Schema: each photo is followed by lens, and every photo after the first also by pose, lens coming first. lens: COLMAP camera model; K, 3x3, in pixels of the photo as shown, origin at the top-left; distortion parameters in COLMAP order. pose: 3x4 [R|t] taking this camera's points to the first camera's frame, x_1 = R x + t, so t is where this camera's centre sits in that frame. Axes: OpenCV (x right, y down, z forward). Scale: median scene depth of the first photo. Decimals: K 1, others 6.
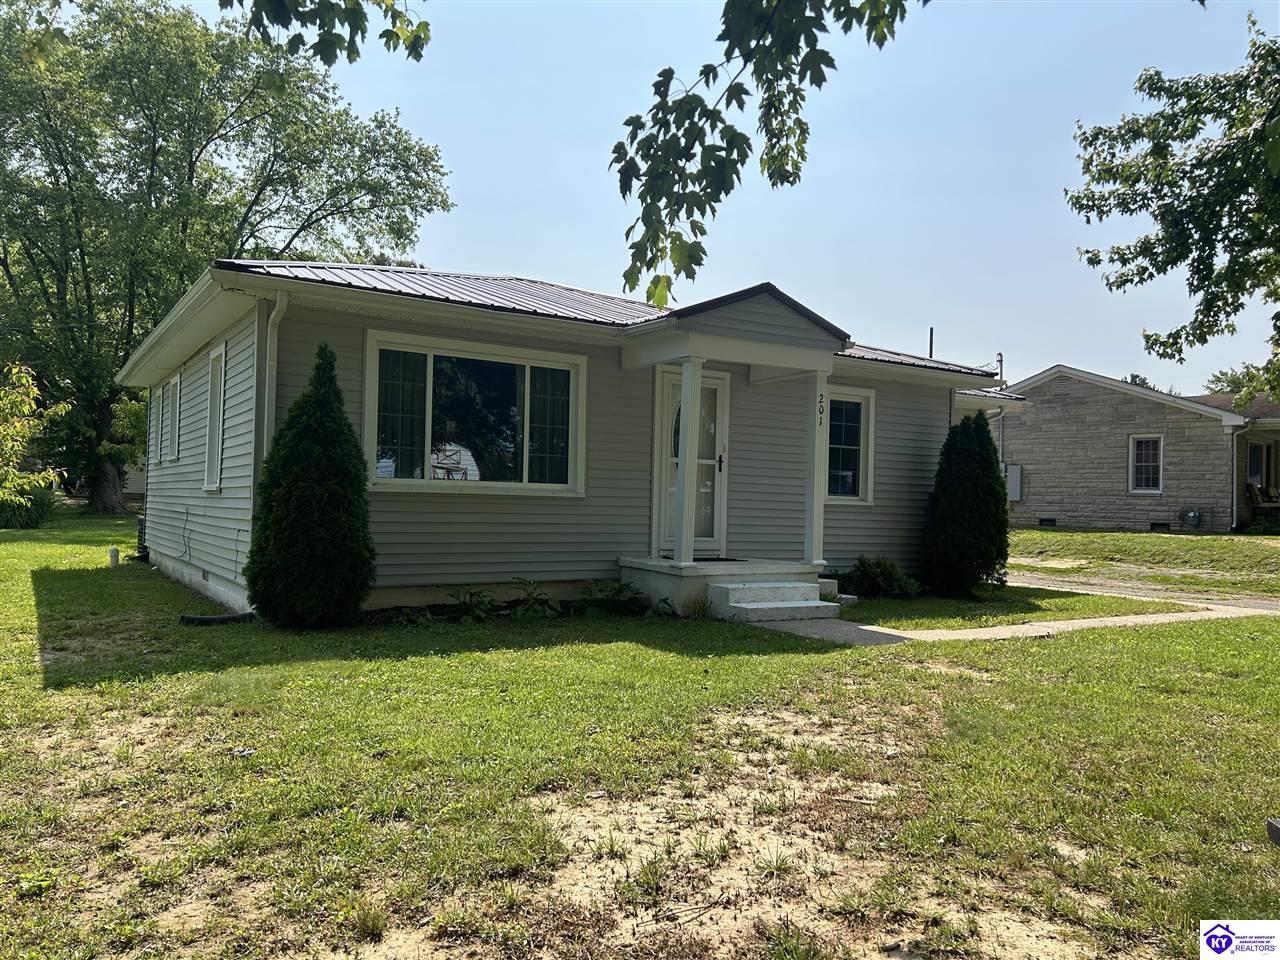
lens RADIAL K [[966.5, 0, 640.0], [0, 966.5, 480.0], [0, 0, 1]] dist [0.087577, -0.136600]
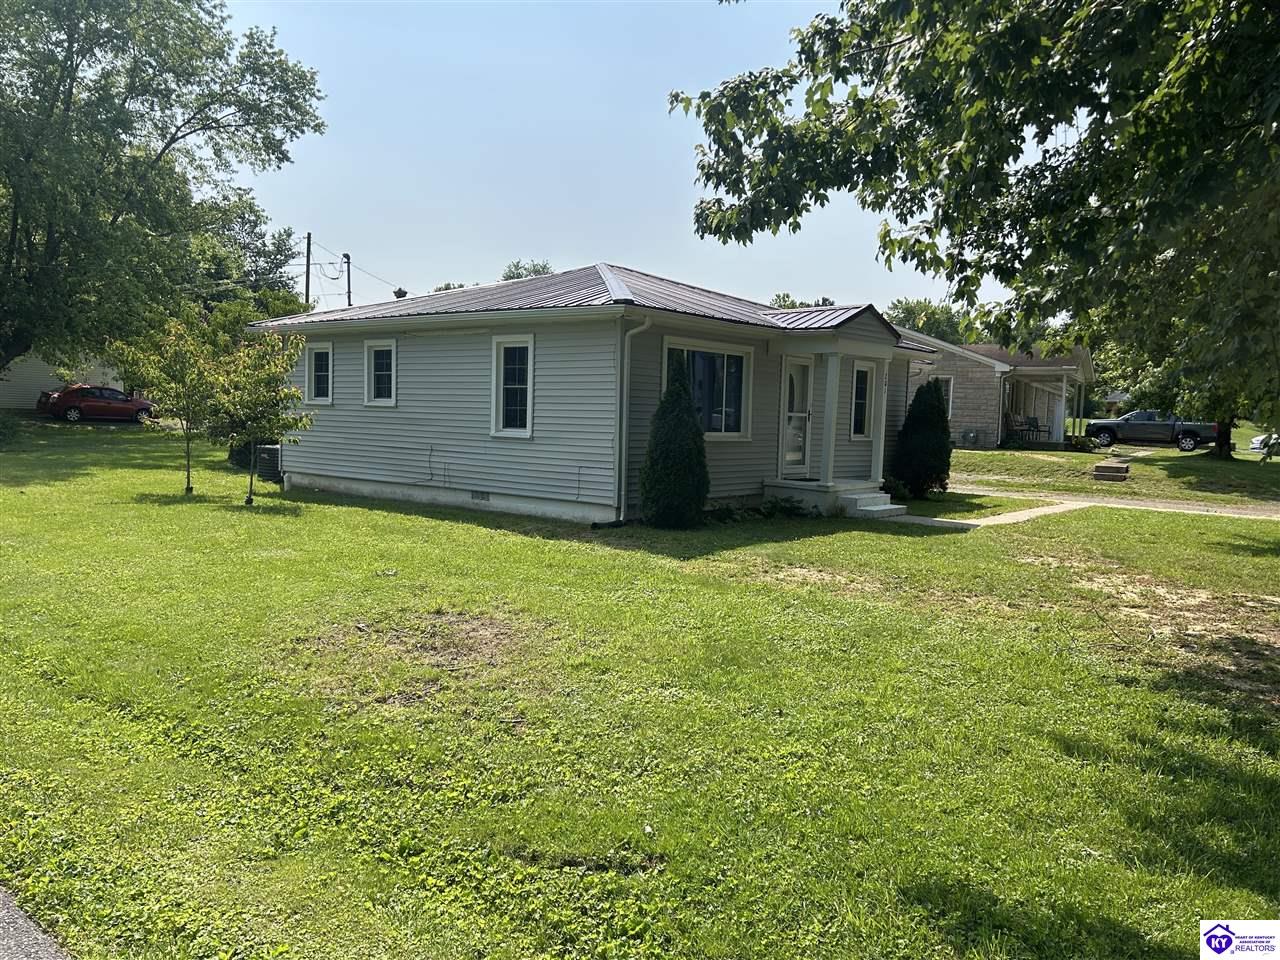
lens RADIAL K [[966.5, 0, 640.0], [0, 966.5, 480.0], [0, 0, 1]] dist [0.087577, -0.136600]
pose [[0.953569, -0.016484, 0.300724, -0.338400], [-0.013402, 0.995190, 0.097047, -0.032753], [-0.300877, -0.096571, 0.948761, -0.197362]]
